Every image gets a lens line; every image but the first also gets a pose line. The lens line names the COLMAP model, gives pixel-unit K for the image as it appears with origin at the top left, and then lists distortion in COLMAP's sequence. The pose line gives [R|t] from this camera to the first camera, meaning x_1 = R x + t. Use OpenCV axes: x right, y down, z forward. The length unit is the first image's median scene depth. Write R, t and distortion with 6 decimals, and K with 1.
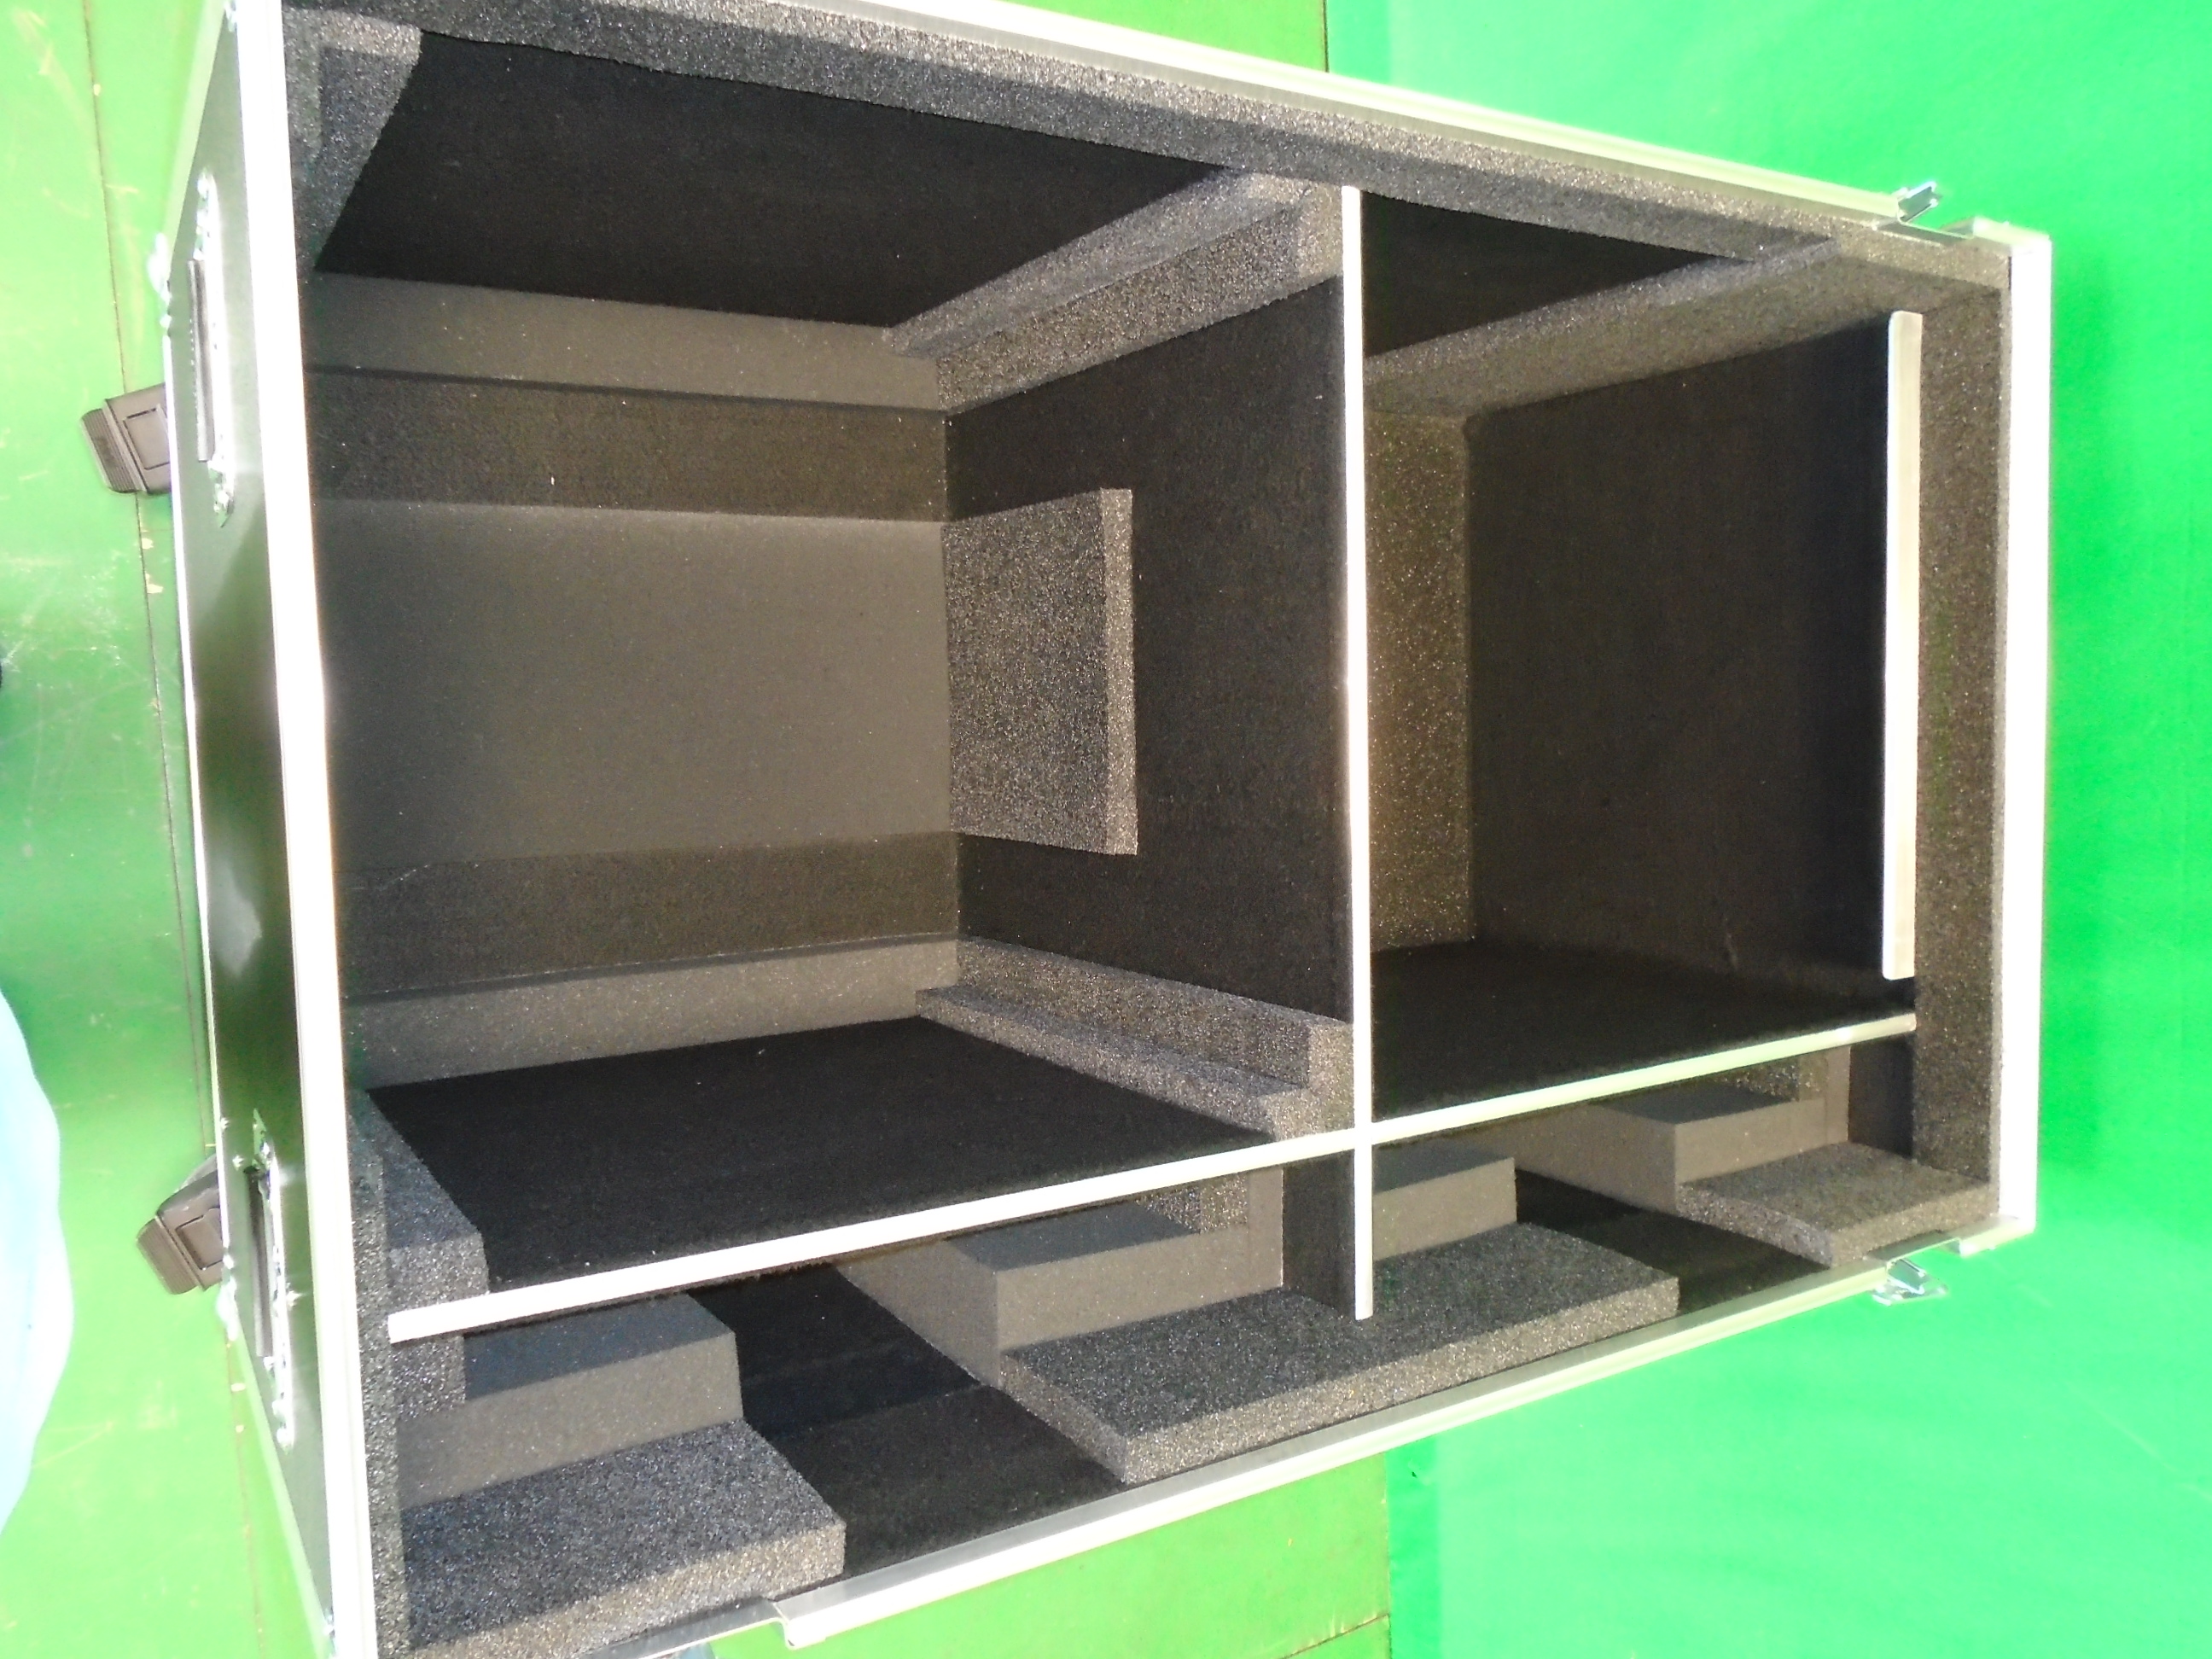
lens RADIAL K [[1691.0, 0, 1106.0], [0, 1691.0, 829.5], [0, 0, 1]] dist [0.000303, -0.077465]
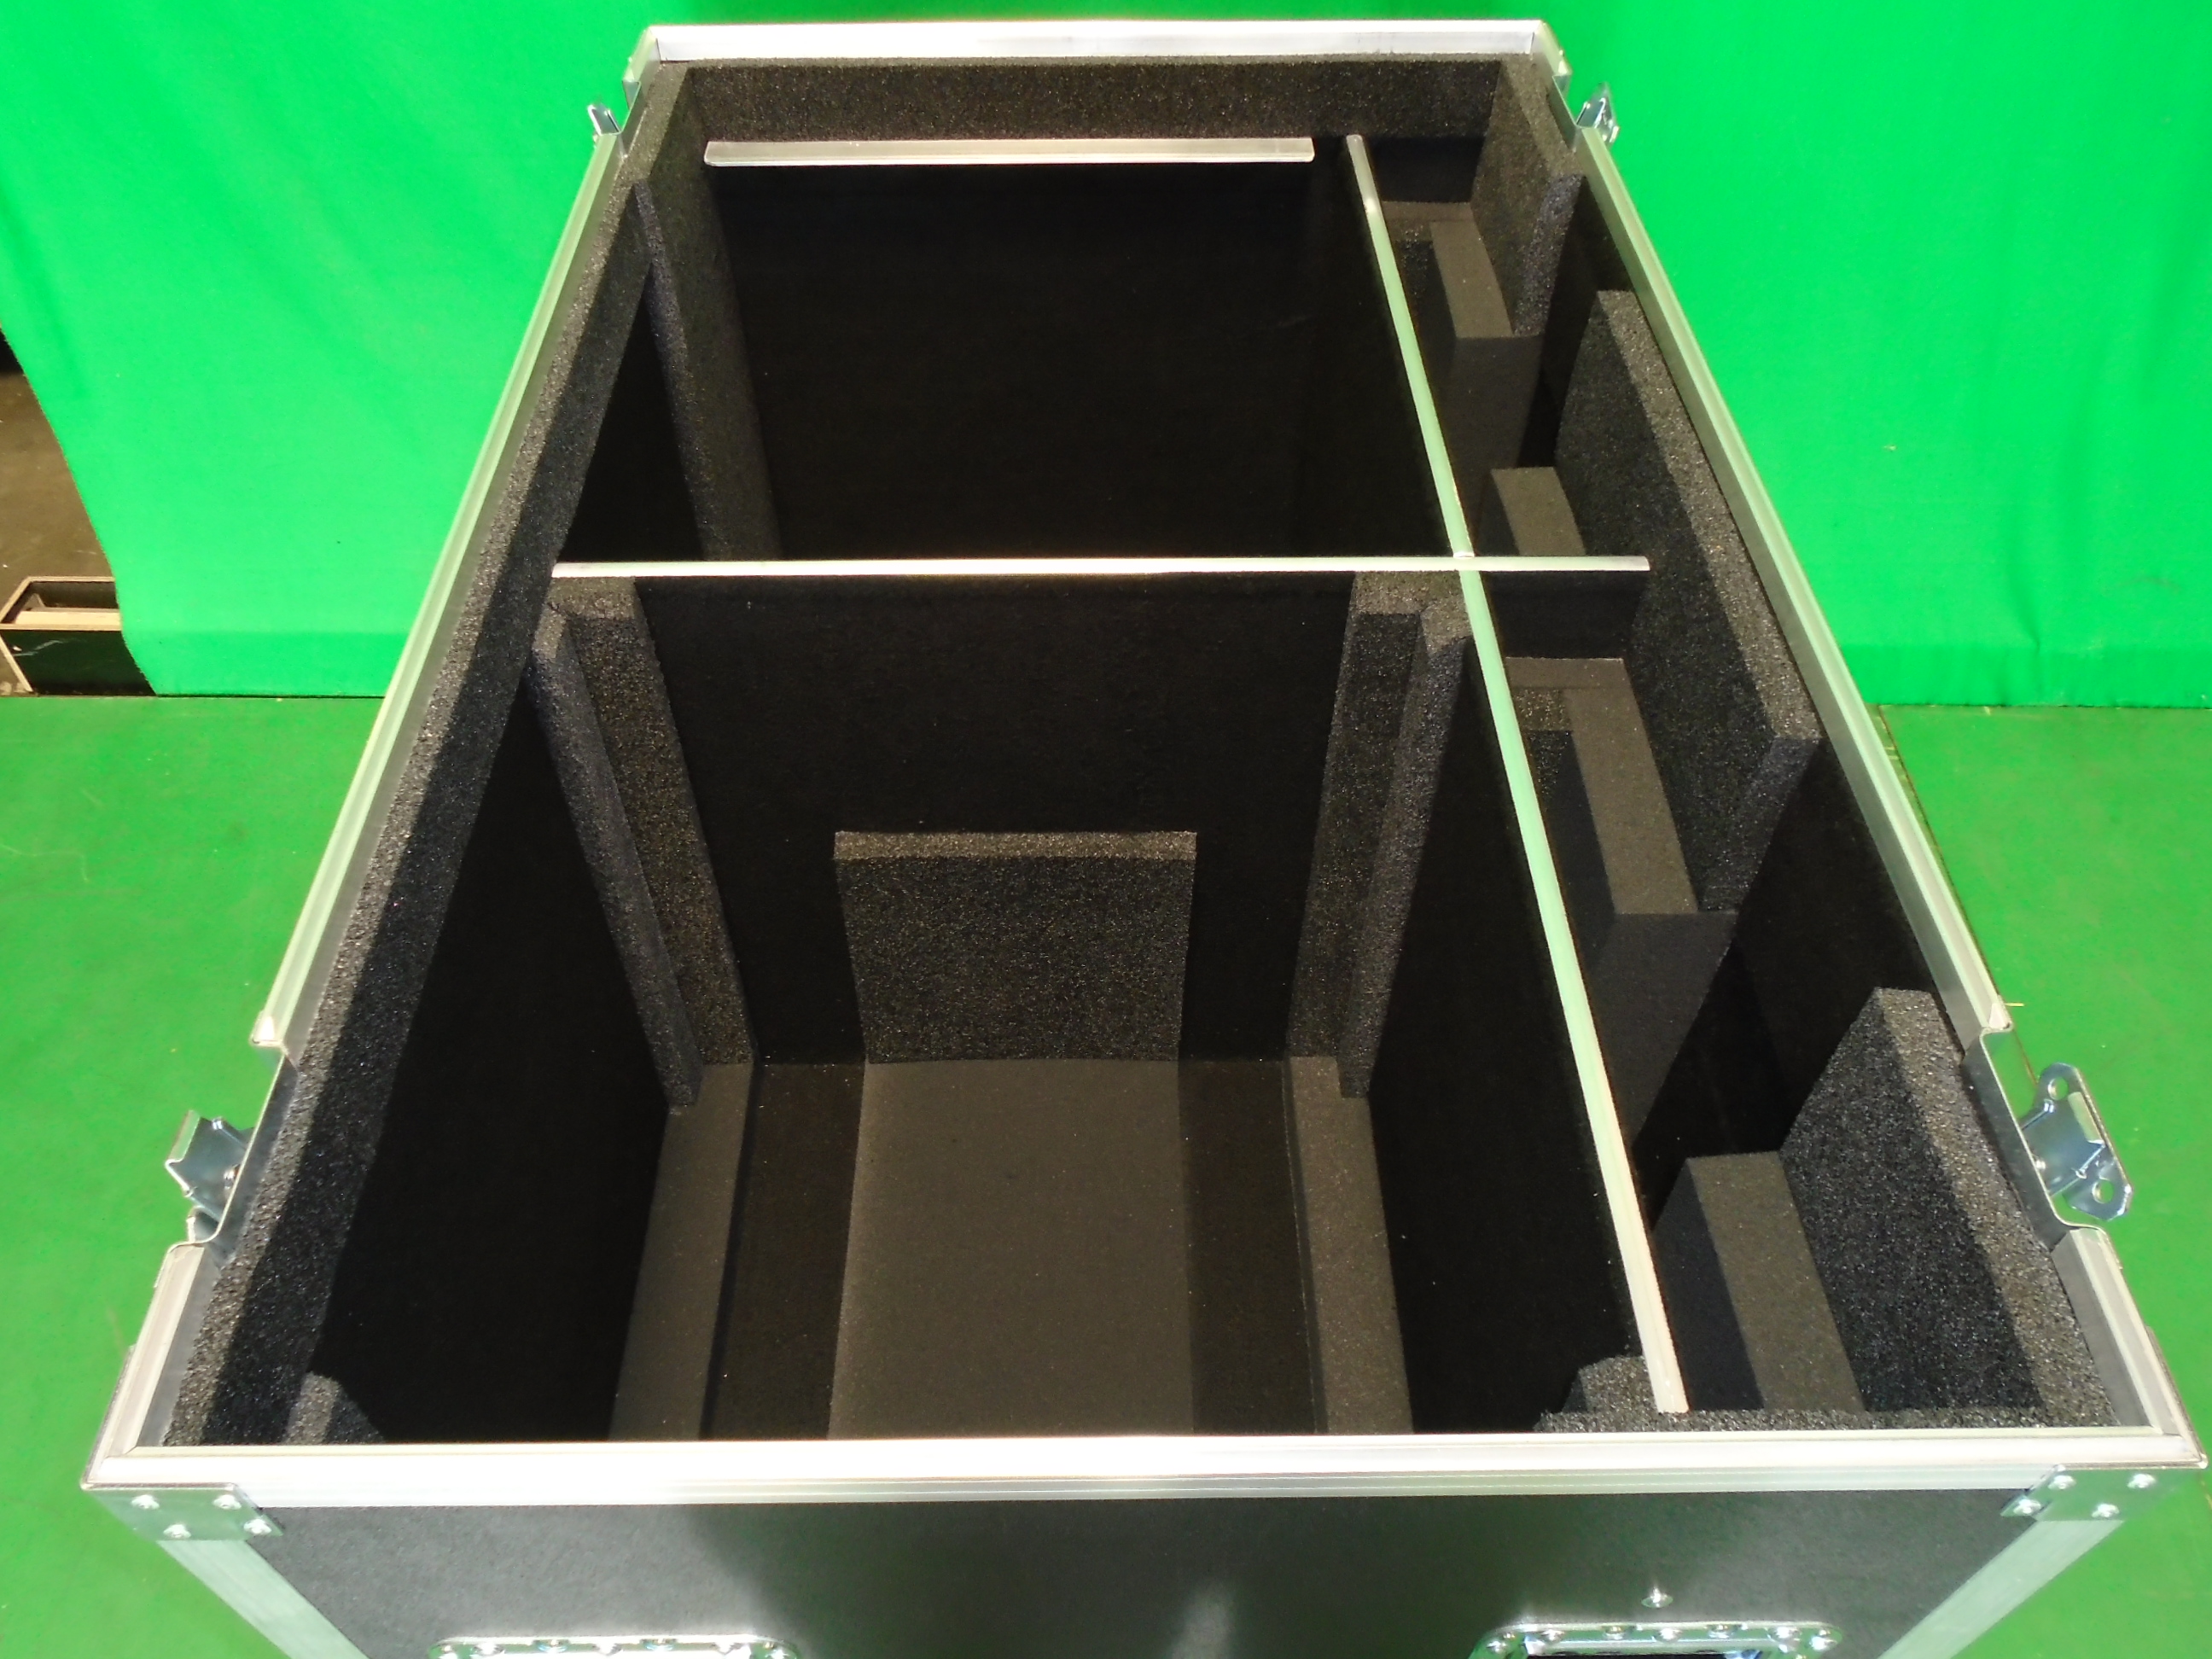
lens RADIAL K [[1679.4, 0, 1106.0], [0, 1679.4, 829.5], [0, 0, 1]] dist [0.002658, -0.106551]
pose [[0.011515, -0.983735, 0.179256, -0.180071], [0.998116, 0.000504, -0.061352, 0.025442], [0.060264, 0.179625, 0.981888, 0.021382]]
